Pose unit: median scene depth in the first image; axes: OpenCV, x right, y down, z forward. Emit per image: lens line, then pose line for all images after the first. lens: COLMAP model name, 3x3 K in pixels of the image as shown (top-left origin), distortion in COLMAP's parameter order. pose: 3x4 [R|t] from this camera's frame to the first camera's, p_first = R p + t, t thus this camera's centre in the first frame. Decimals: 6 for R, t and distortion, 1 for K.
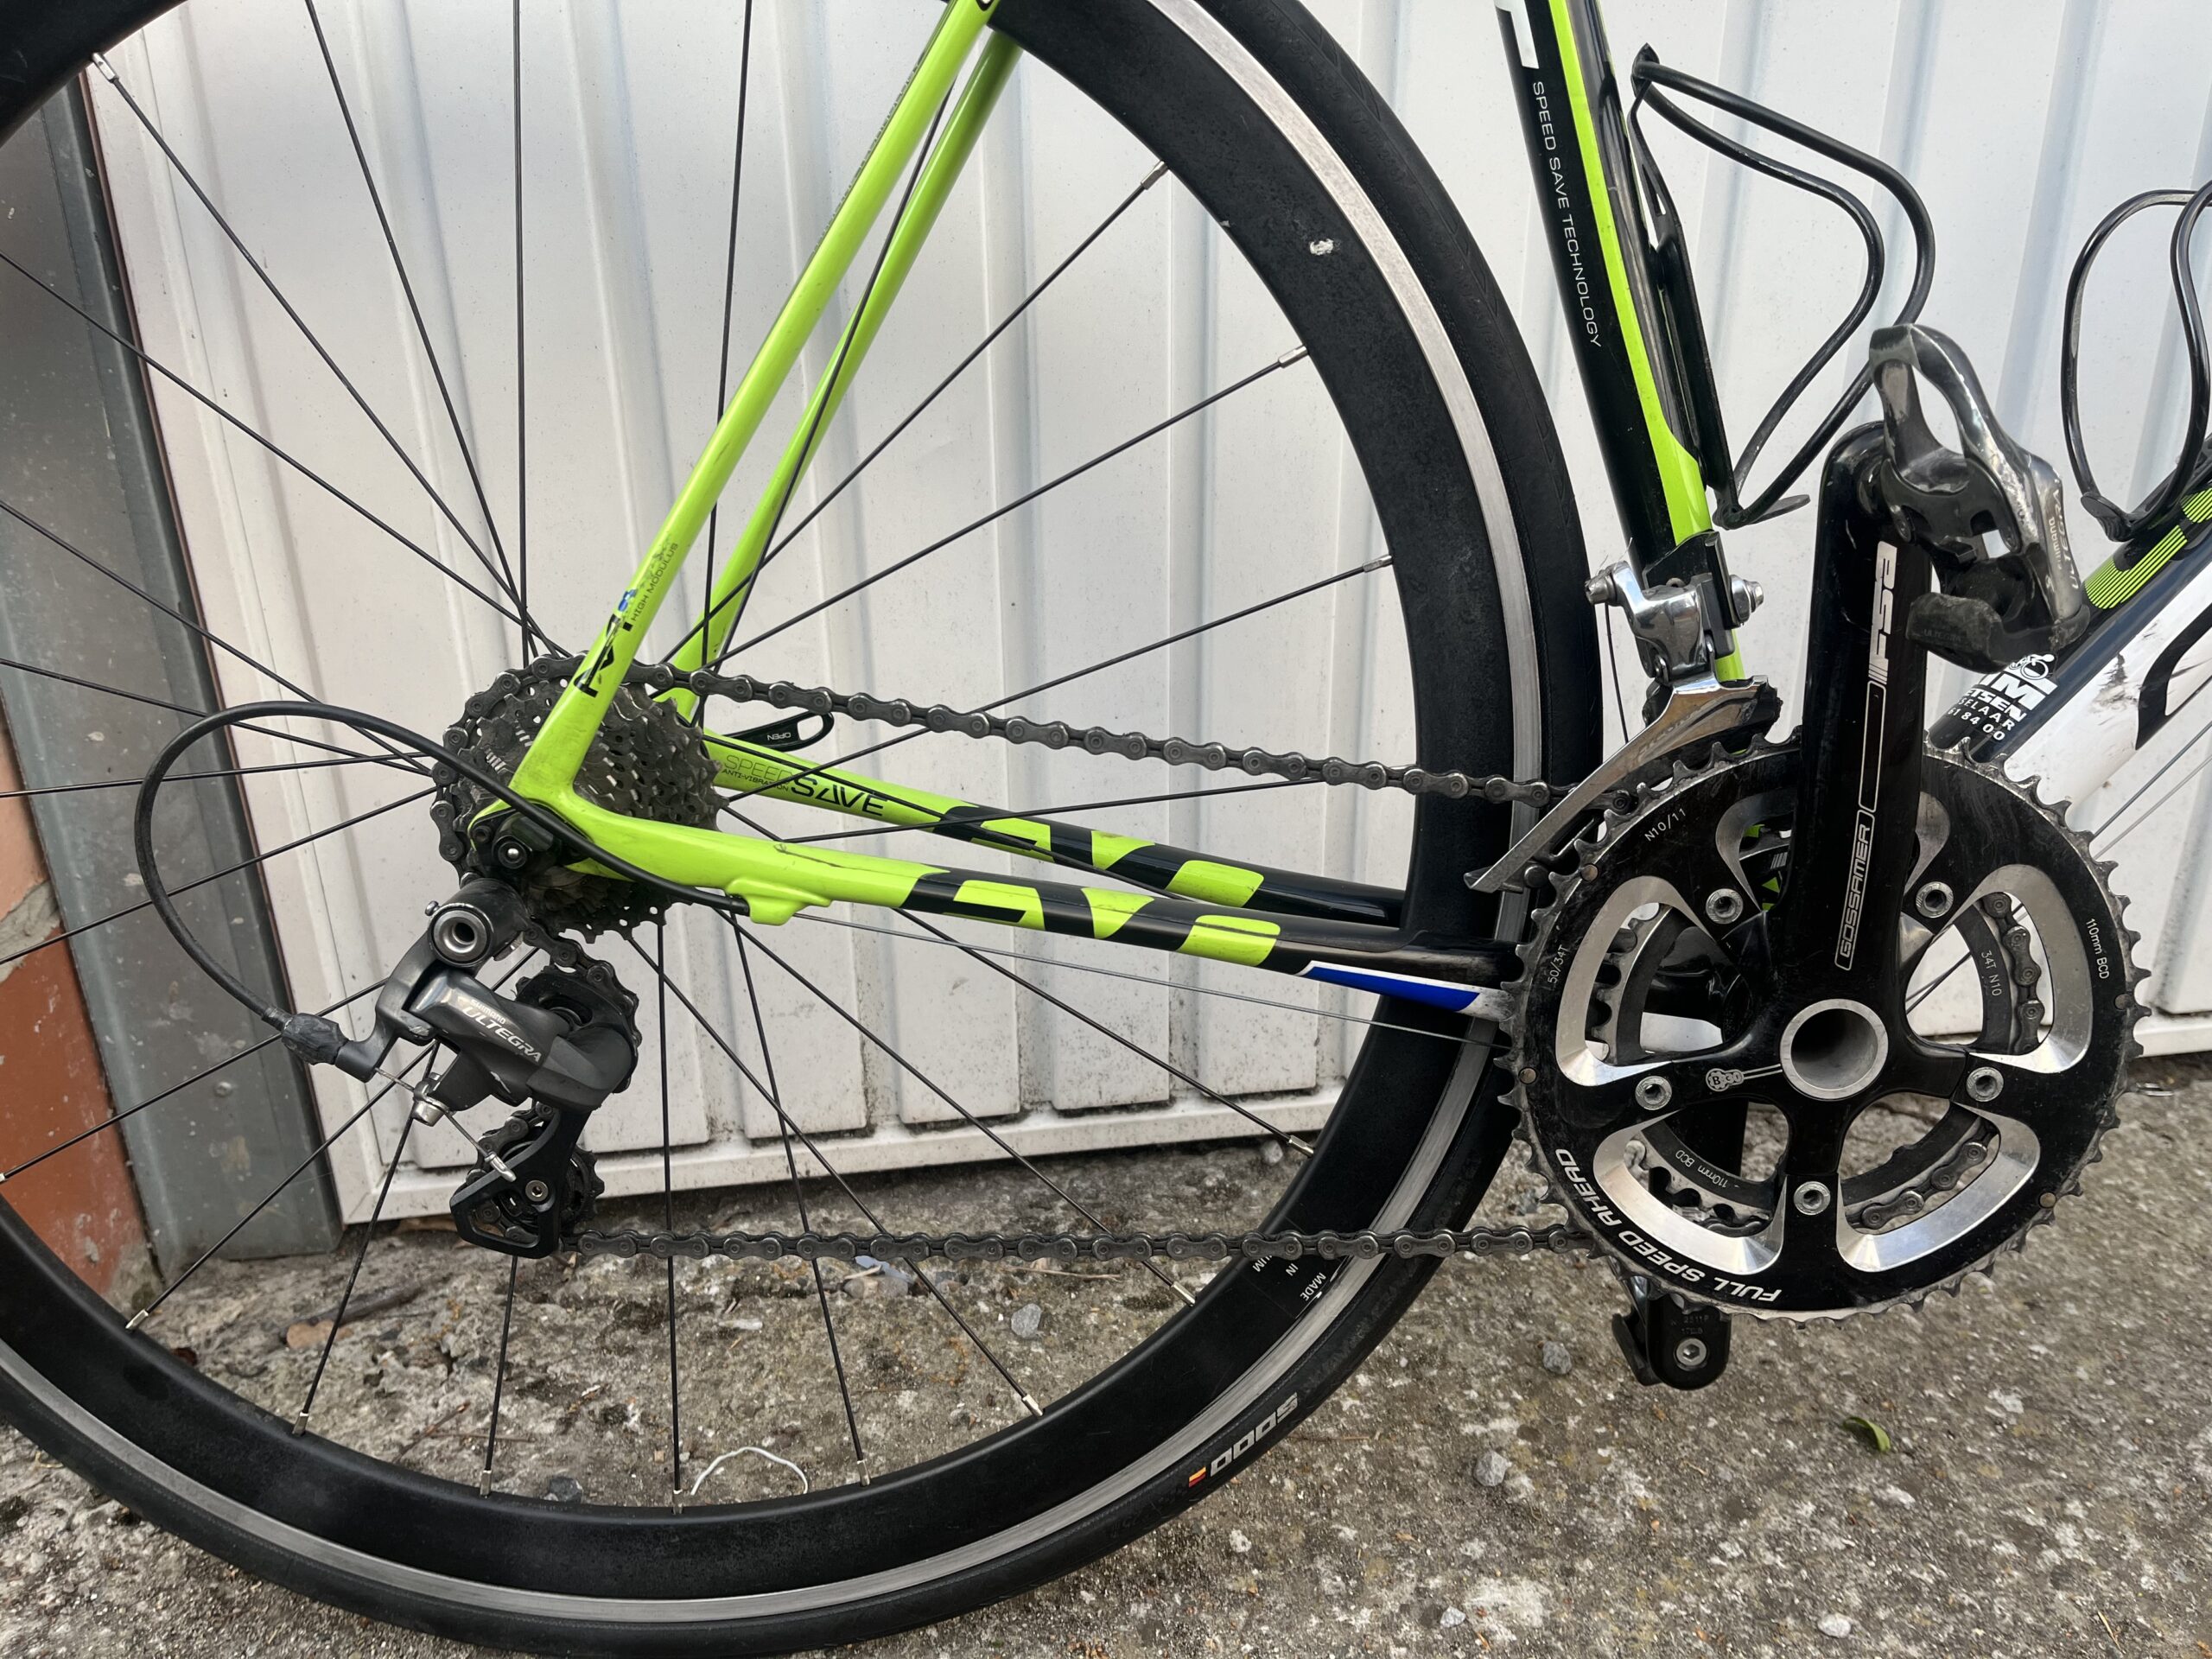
lens RADIAL K [[1690.5, 0, 1089.8], [0, 1690.5, 836.9], [0, 0, 1]] dist [0.027983, -0.056282]
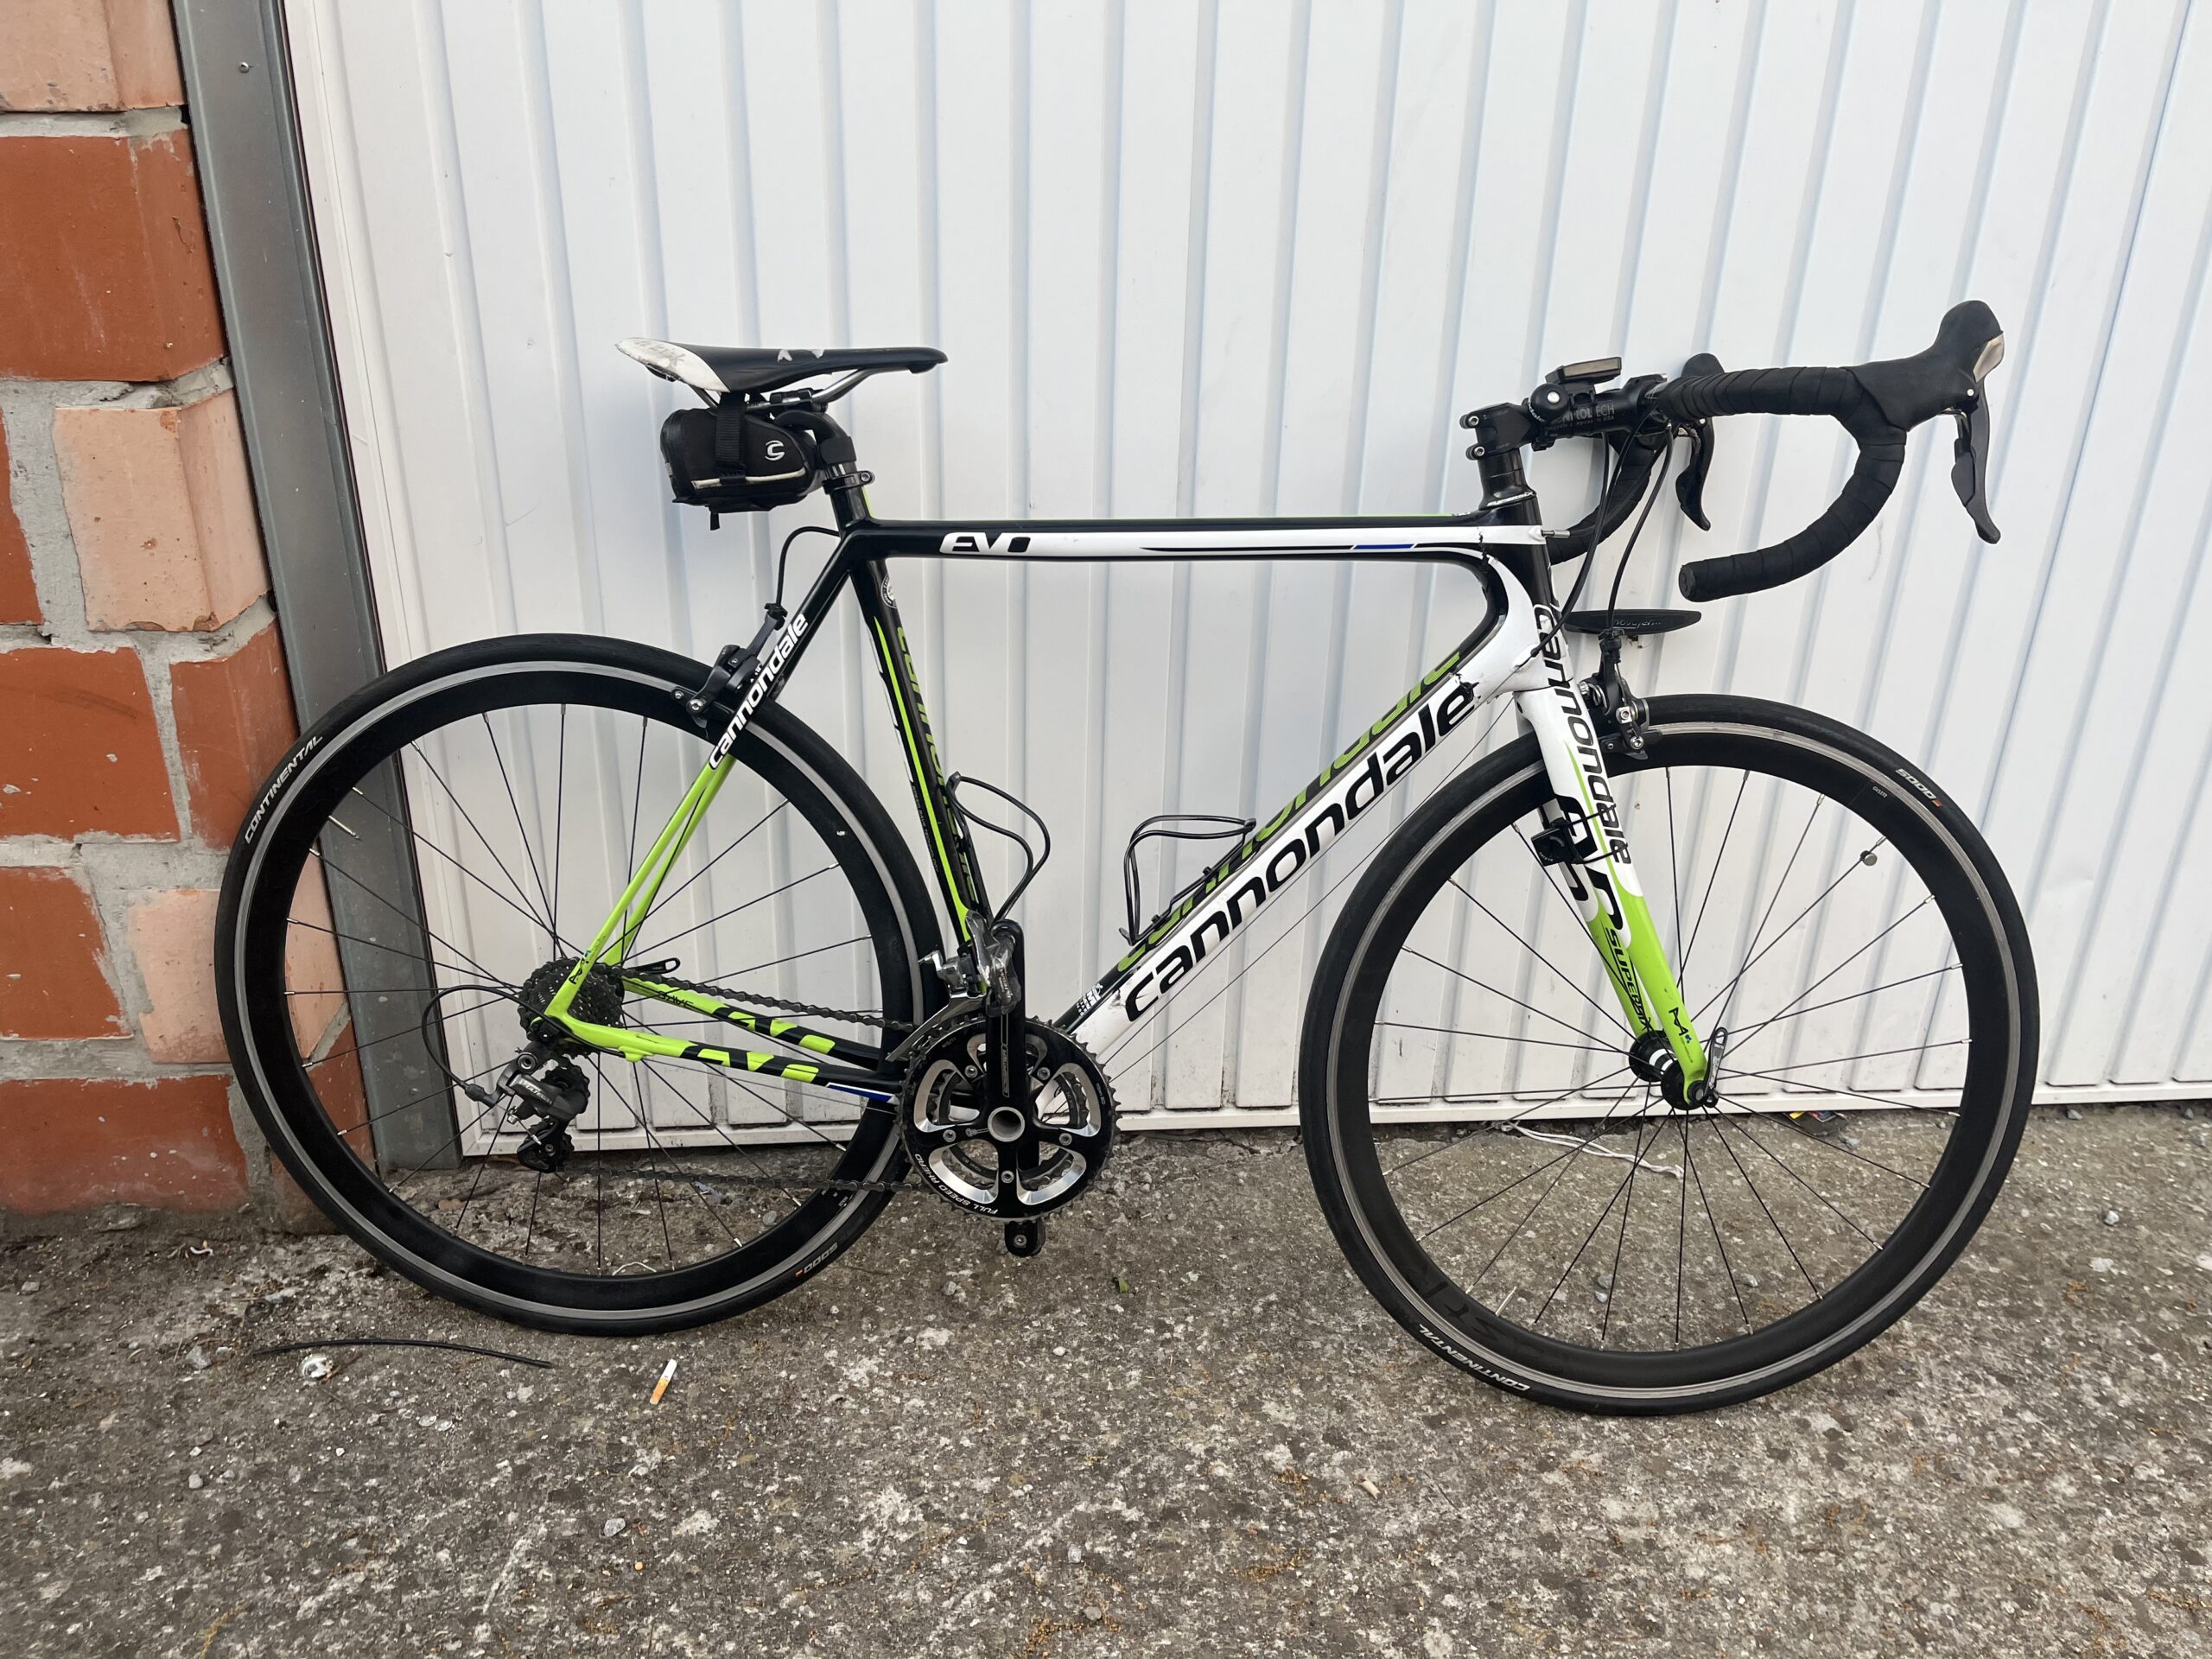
lens RADIAL K [[1690.5, 0, 1110.1], [0, 1690.5, 817.7], [0, 0, 1]] dist [0.027983, -0.056282]
pose [[0.998376, 0.053511, -0.019558, 0.578030], [-0.053442, 0.998563, 0.004042, -0.367422], [0.019746, -0.002990, 0.999801, -1.644979]]
